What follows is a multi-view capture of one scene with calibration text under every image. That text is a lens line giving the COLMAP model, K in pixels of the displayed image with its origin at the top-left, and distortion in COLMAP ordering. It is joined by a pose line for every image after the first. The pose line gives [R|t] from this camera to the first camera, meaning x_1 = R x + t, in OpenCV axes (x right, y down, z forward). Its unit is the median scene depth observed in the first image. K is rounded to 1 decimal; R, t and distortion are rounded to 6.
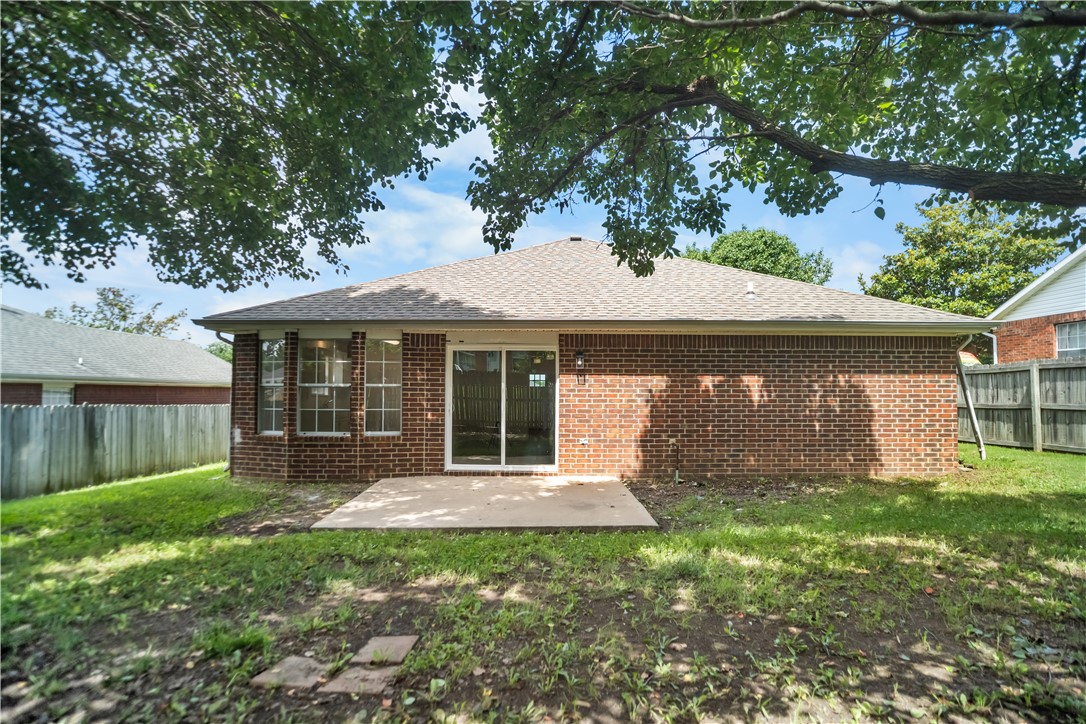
lens RADIAL K [[549.2, 0, 545.2], [0, 549.2, 356.5], [0, 0, 1]] dist [-0.063997, 0.046693]
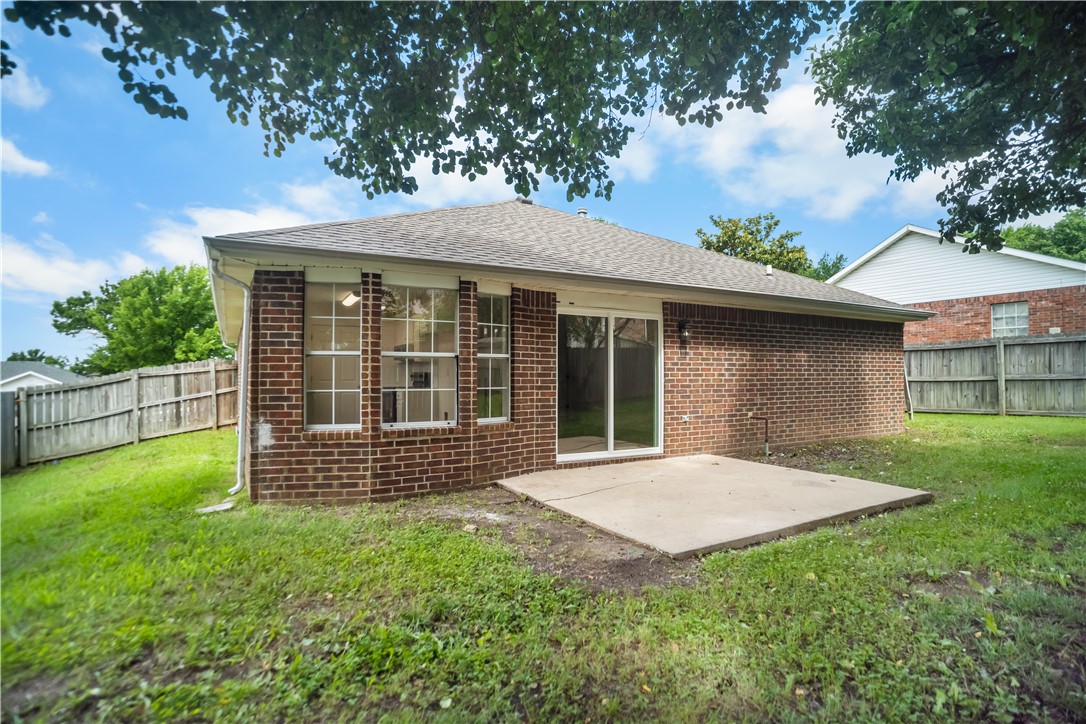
lens RADIAL K [[549.2, 0, 545.2], [0, 549.2, 356.5], [0, 0, 1]] dist [-0.063997, 0.046693]
pose [[0.875236, 0.011623, 0.483556, -0.582231], [-0.027361, 0.999300, 0.025504, 0.032033], [-0.482921, -0.035553, 0.874942, 0.304950]]
